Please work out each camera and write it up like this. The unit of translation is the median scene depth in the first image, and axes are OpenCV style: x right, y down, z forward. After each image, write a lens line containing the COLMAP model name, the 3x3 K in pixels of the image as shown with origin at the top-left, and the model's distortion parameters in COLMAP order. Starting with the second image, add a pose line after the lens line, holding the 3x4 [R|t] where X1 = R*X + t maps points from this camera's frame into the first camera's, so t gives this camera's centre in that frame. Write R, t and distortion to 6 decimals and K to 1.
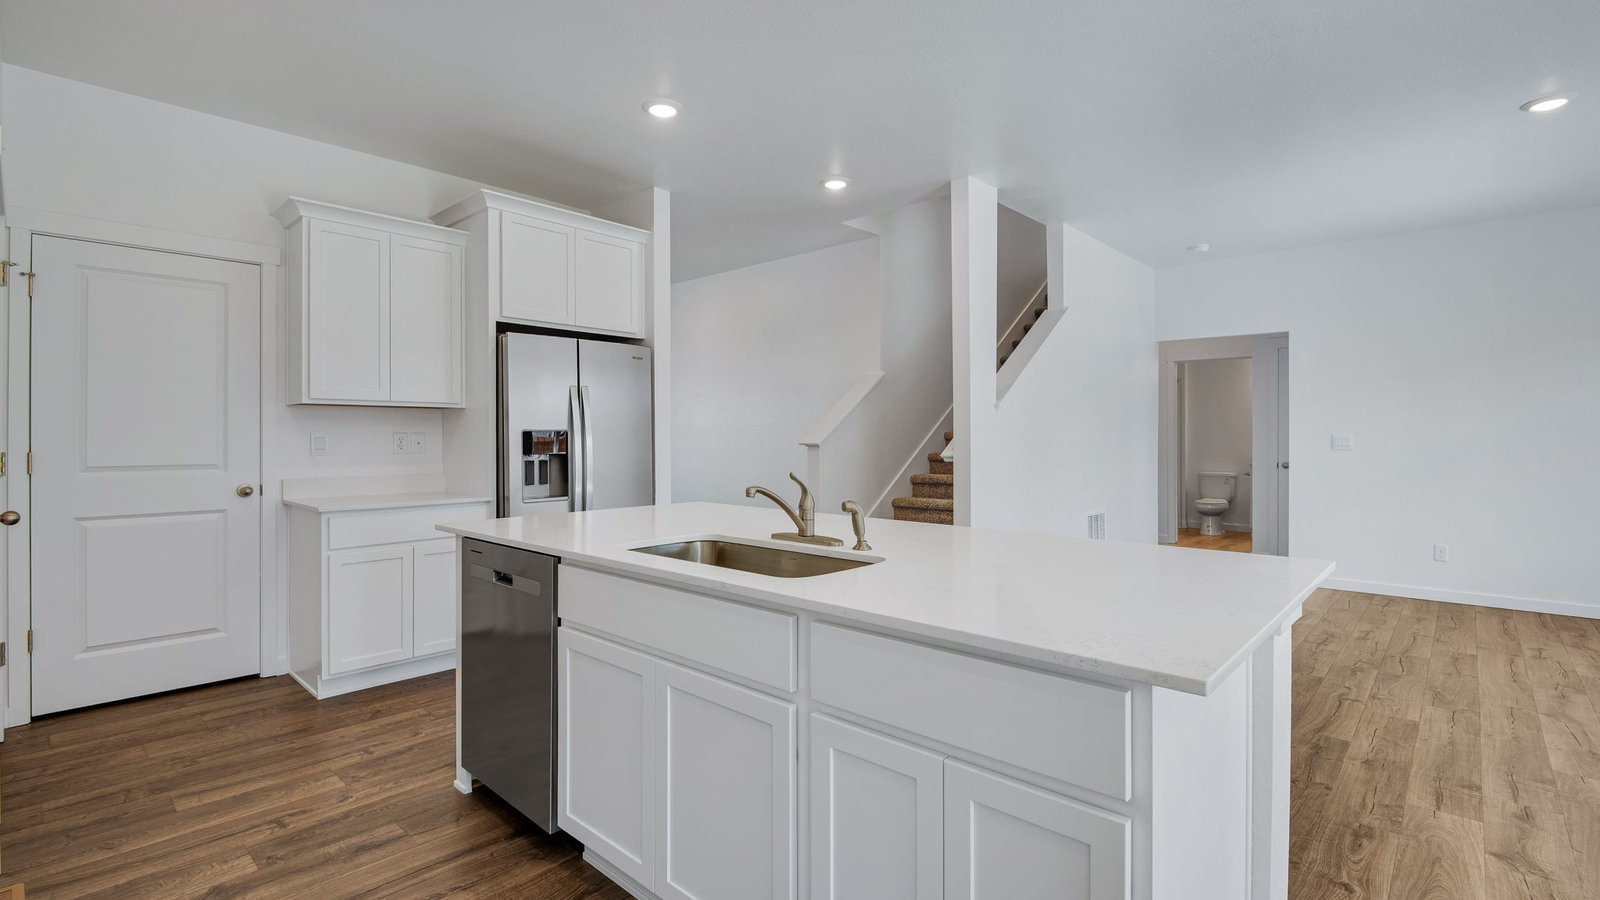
lens RADIAL K [[736.3, 0, 762.5], [0, 736.3, 447.6], [0, 0, 1]] dist [-0.009062, -0.000268]
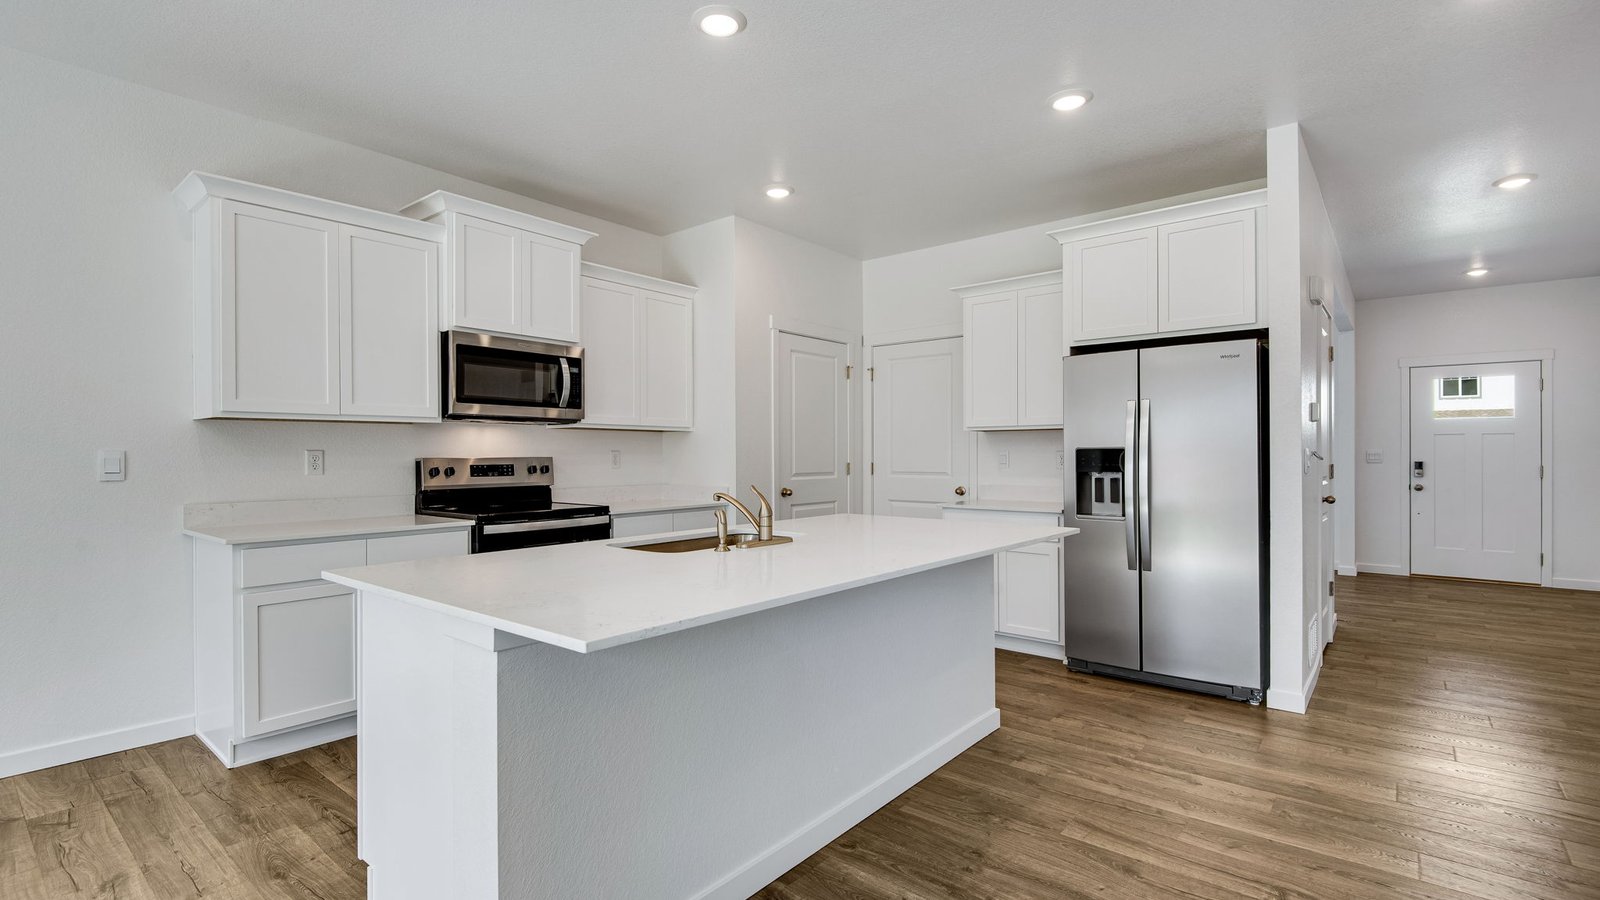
lens RADIAL K [[722.5, 0, 800.0], [0, 722.5, 450.0], [0, 0, 1]] dist [0.025115, -0.000021]
pose [[0.075127, -0.004045, -0.997166, 0.726066], [-0.008345, 0.999954, -0.004685, -0.014221], [0.997139, 0.008673, 0.075090, 0.572418]]
